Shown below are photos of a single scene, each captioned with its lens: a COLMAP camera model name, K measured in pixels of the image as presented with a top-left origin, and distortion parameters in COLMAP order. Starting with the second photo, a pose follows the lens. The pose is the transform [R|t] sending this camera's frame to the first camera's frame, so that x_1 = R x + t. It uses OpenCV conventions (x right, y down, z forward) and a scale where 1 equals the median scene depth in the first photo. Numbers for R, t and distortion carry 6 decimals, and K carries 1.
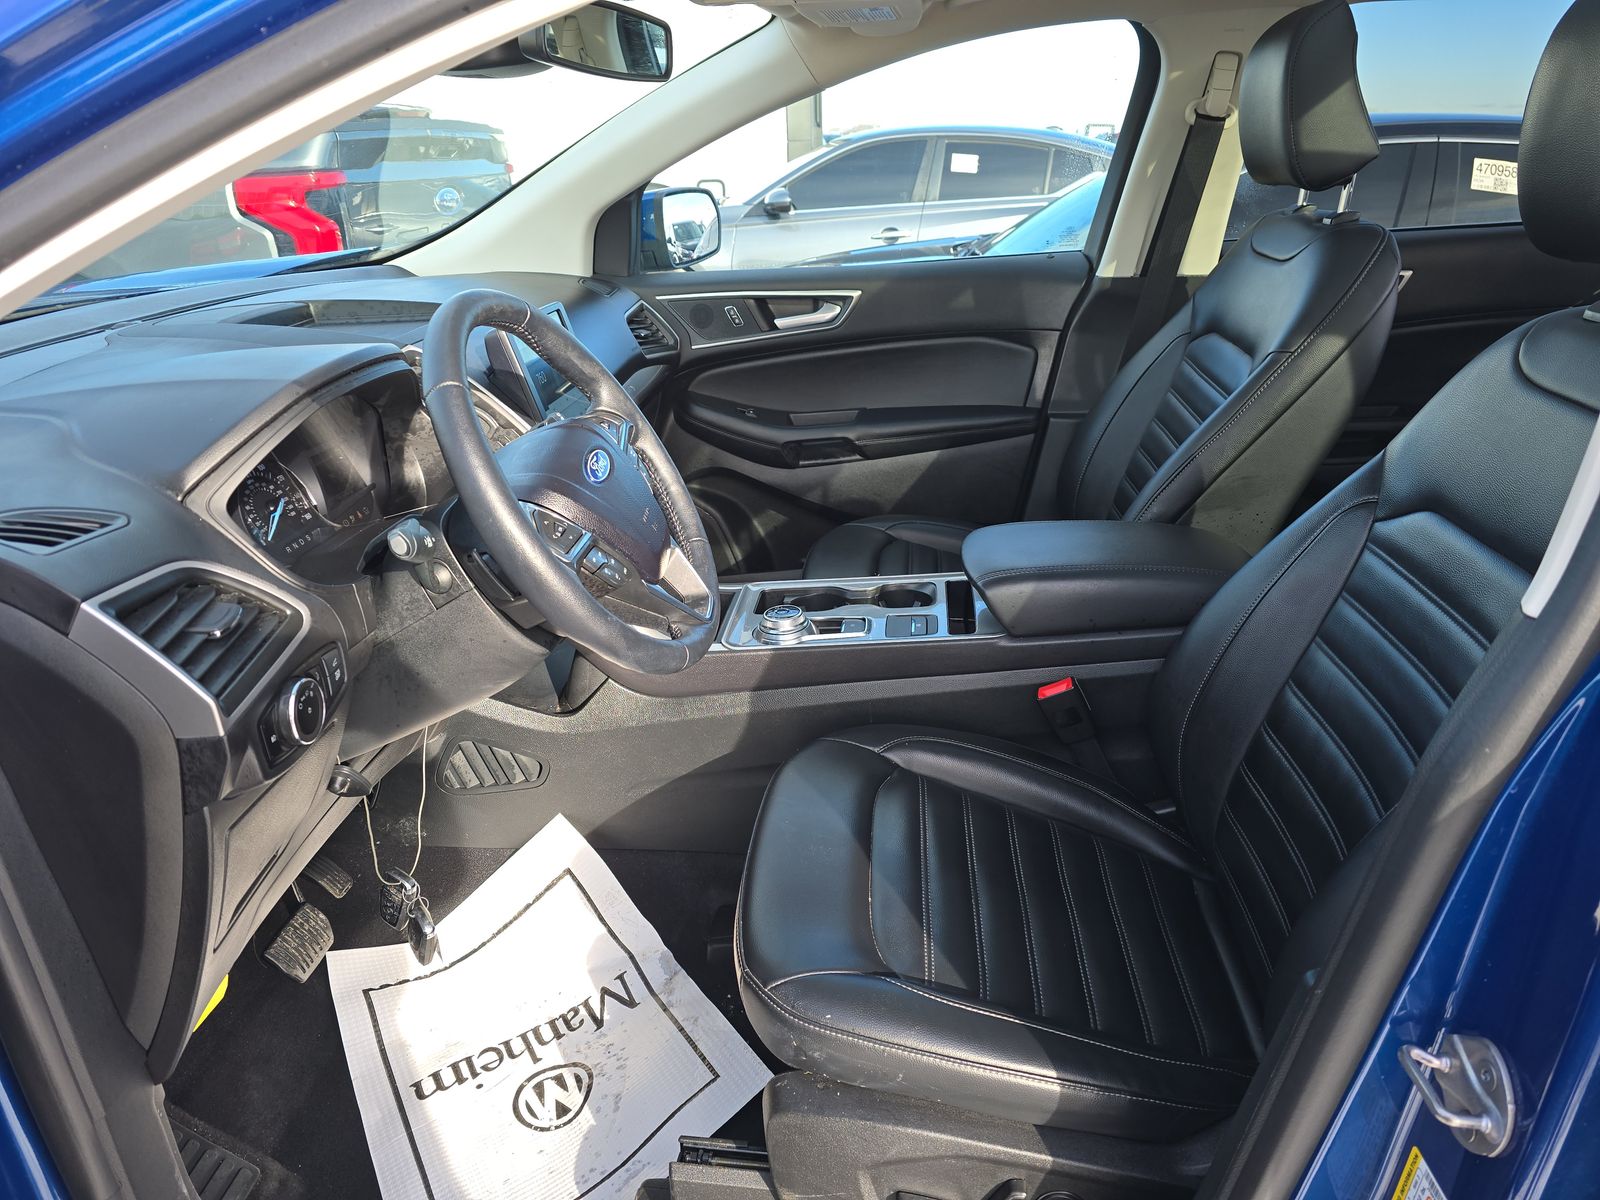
lens RADIAL K [[1051.2, 0, 800.3], [0, 1051.2, 606.1], [0, 0, 1]] dist [0.031879, -0.035798]
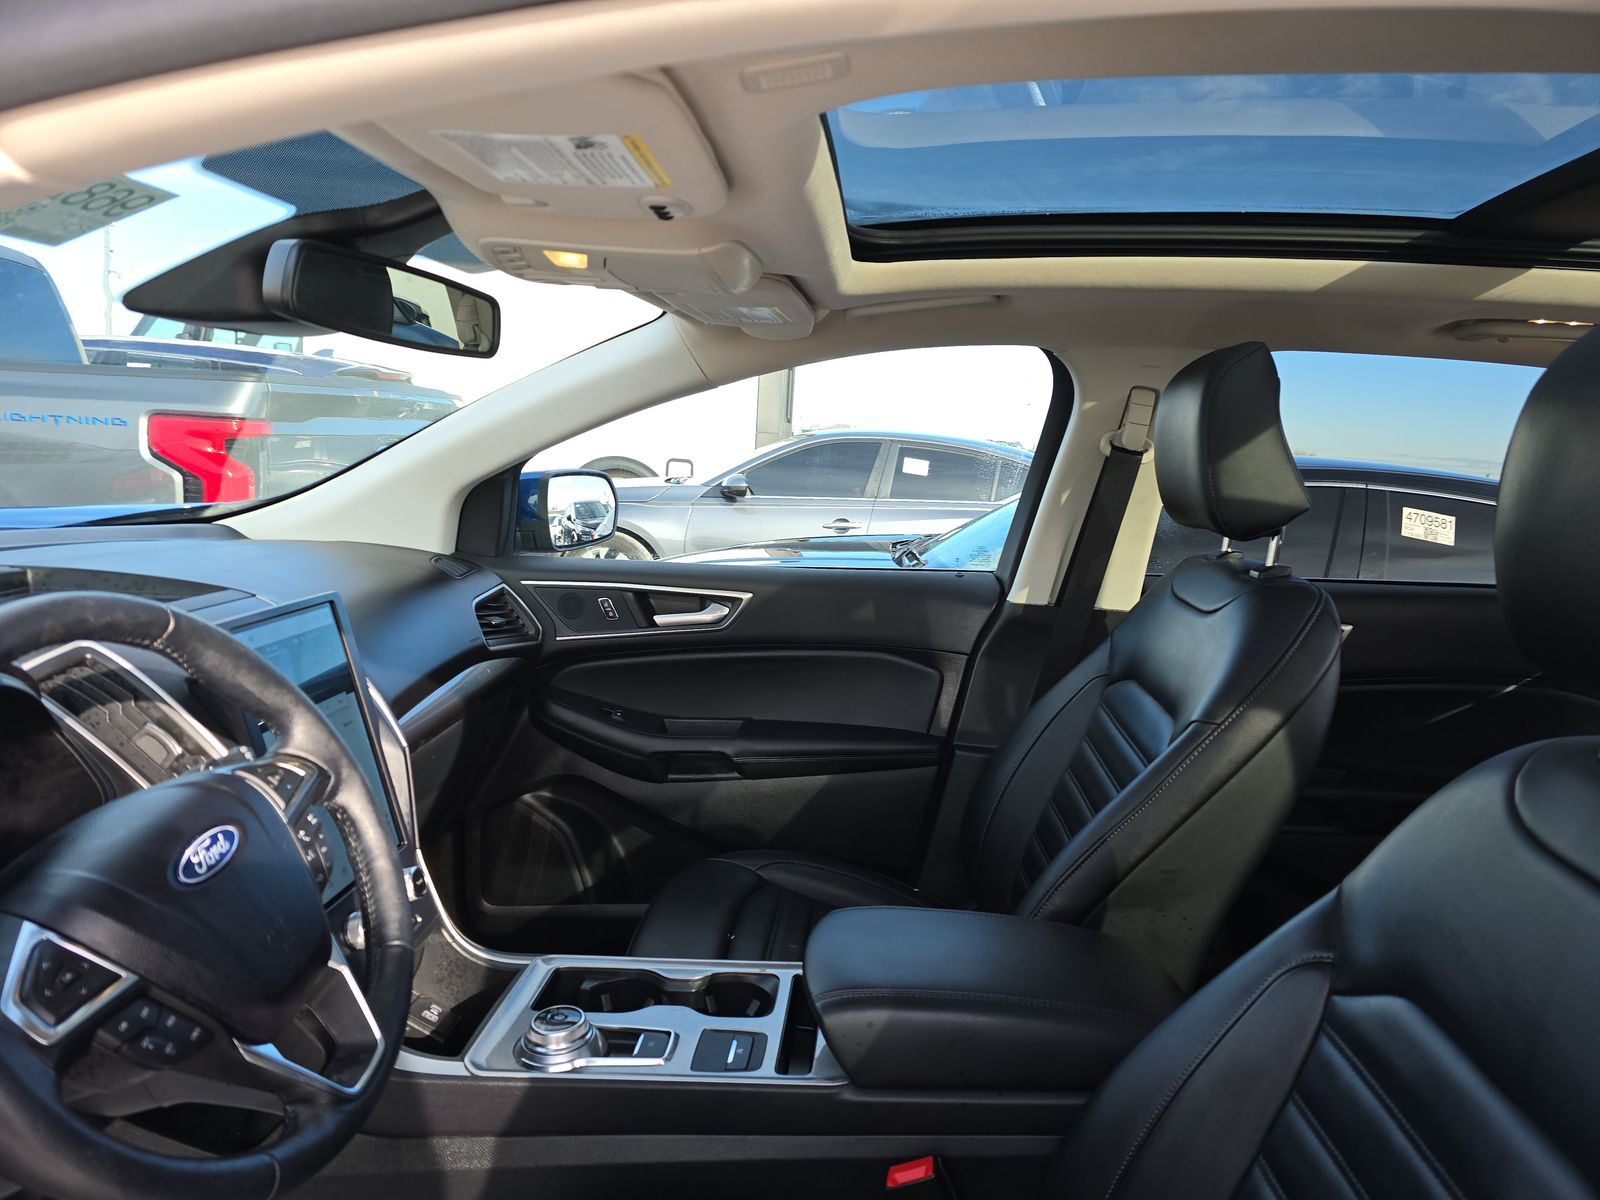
lens RADIAL K [[1051.2, 0, 796.6], [0, 1051.2, 603.6], [0, 0, 1]] dist [0.031879, -0.035798]
pose [[0.996165, 0.081229, 0.032511, 0.078272], [-0.070411, 0.964840, -0.253230, -0.076068], [-0.051938, 0.249970, 0.966860, 0.150820]]
